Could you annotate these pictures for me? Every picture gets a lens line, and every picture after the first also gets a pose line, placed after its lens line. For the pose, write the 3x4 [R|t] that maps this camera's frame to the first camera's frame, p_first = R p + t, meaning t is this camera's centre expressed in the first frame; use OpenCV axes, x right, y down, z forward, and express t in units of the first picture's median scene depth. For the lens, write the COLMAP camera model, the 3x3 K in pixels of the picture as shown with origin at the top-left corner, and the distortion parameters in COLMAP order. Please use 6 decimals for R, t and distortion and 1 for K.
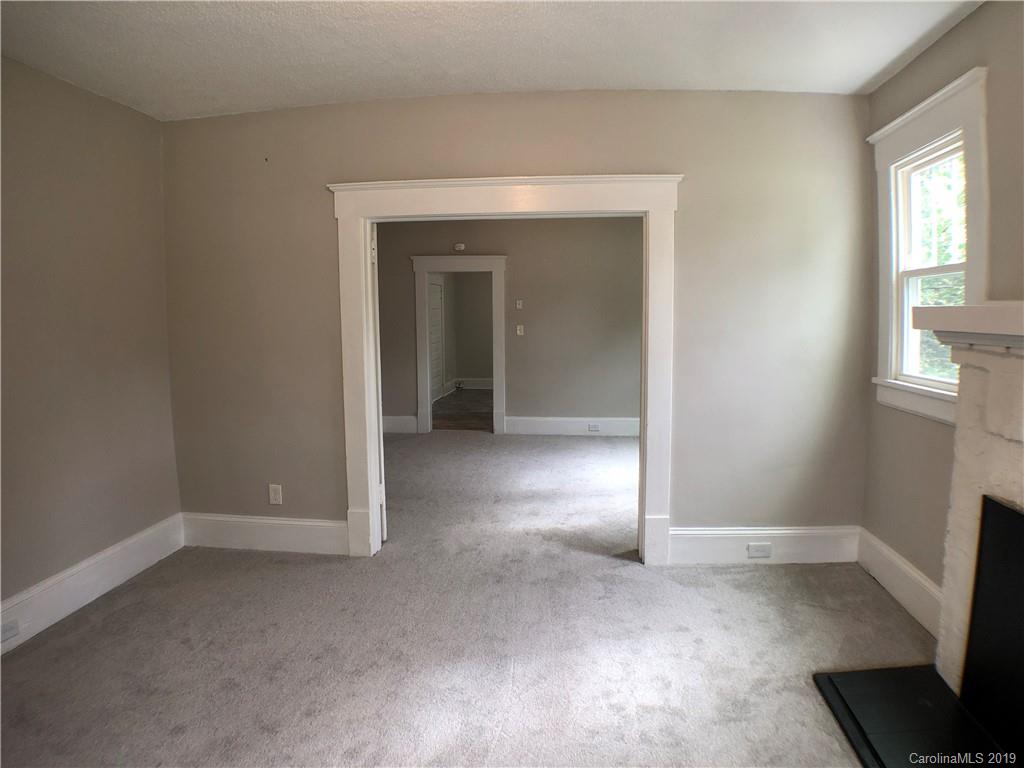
lens RADIAL K [[637.5, 0, 512.3], [0, 637.5, 382.7], [0, 0, 1]] dist [-0.078643, -0.002038]
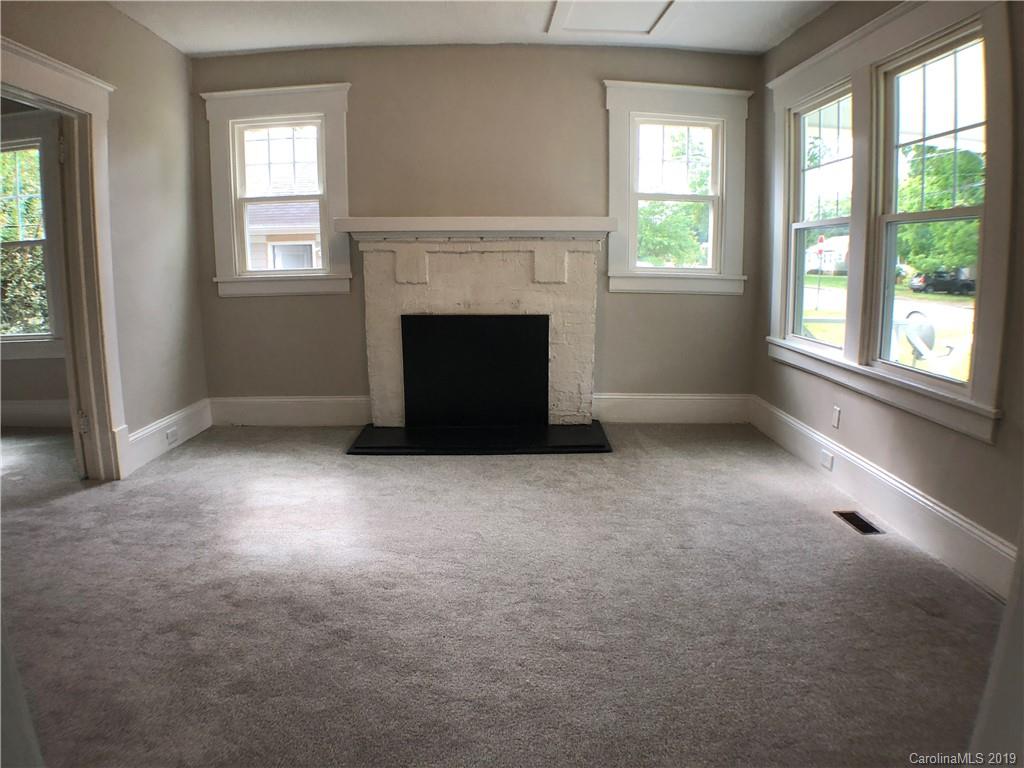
lens RADIAL K [[652.8, 0, 513.2], [0, 652.8, 385.4], [0, 0, 1]] dist [-0.107104, 0.006679]
pose [[-0.094926, -0.171719, 0.980562, -0.843330], [0.104439, 0.977856, 0.181355, 0.037737], [-0.989991, 0.119625, -0.074889, 0.500562]]
